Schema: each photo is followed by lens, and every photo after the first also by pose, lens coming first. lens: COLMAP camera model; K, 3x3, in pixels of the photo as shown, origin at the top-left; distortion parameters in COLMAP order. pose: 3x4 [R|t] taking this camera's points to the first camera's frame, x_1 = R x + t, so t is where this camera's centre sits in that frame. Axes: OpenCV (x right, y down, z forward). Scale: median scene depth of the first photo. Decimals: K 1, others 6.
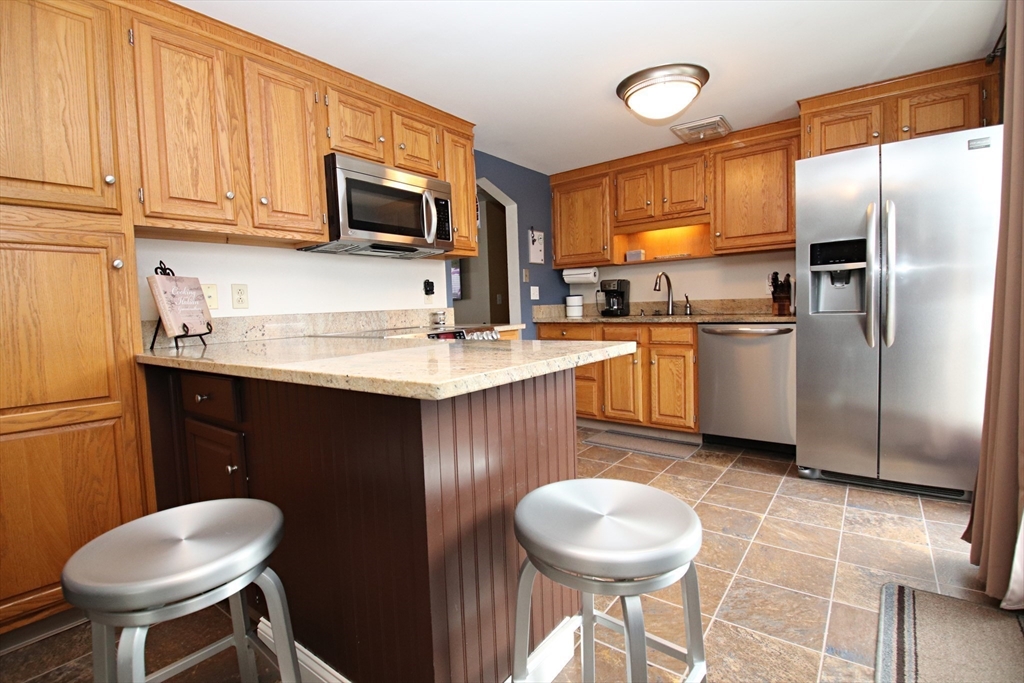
lens RADIAL K [[481.3, 0, 495.6], [0, 481.3, 339.3], [0, 0, 1]] dist [-0.009158, -0.011670]
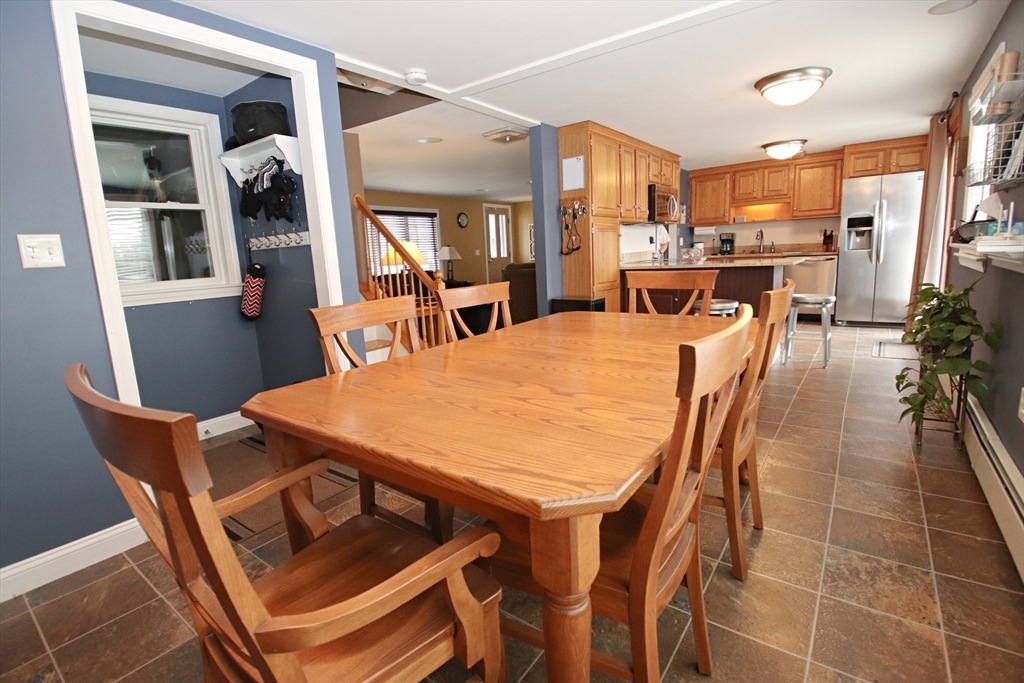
lens RADIAL K [[481.3, 0, 489.4], [0, 481.3, 331.7], [0, 0, 1]] dist [-0.009158, -0.011670]
pose [[0.999821, -0.010433, -0.015782, -0.728356], [0.011849, 0.995643, 0.092493, 0.075202], [0.014749, -0.092663, 0.995588, -0.953181]]
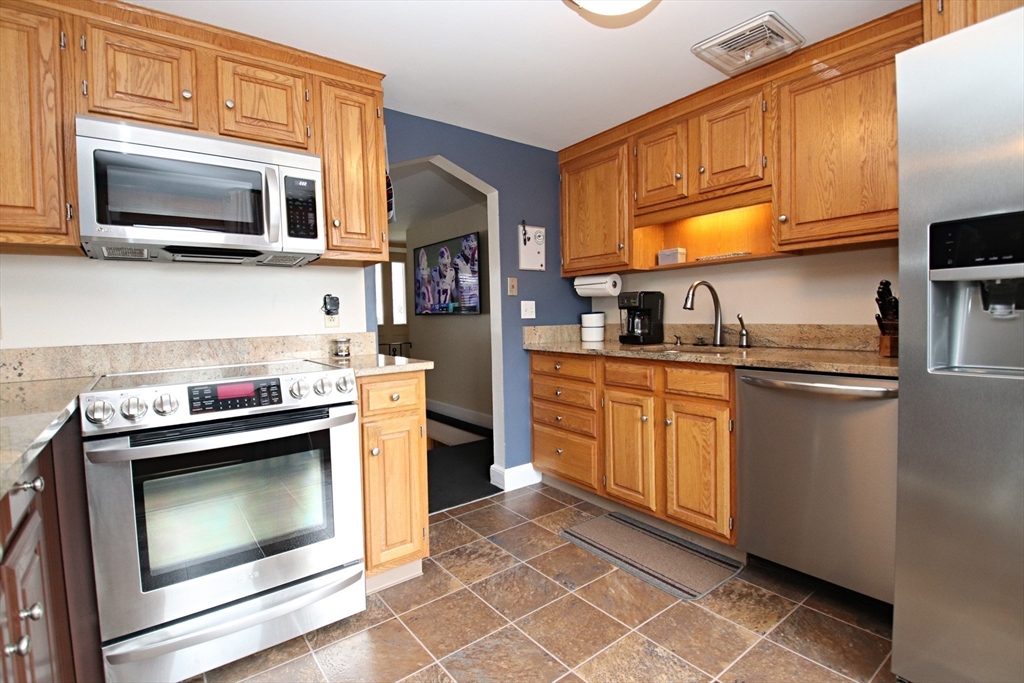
lens RADIAL K [[481.3, 0, 501.1], [0, 481.3, 337.0], [0, 0, 1]] dist [-0.009158, -0.011670]
pose [[0.968009, 0.022196, -0.249933, 0.279687], [-0.026392, 0.999561, -0.013447, -0.053132], [0.249525, 0.019613, 0.968170, 0.338328]]
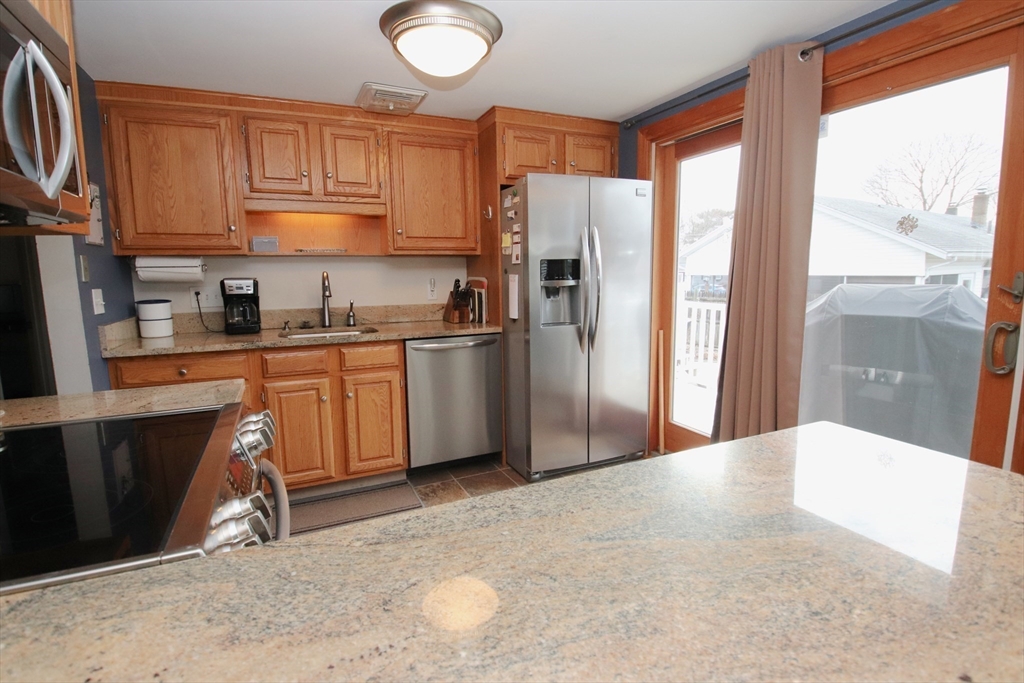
lens RADIAL K [[481.3, 0, 515.6], [0, 481.3, 339.9], [0, 0, 1]] dist [-0.009158, -0.011670]
pose [[0.436858, -0.097129, 0.894271, -0.227511], [0.058857, 0.995109, 0.079329, -0.084831], [-0.897603, 0.017979, 0.440438, 0.454521]]
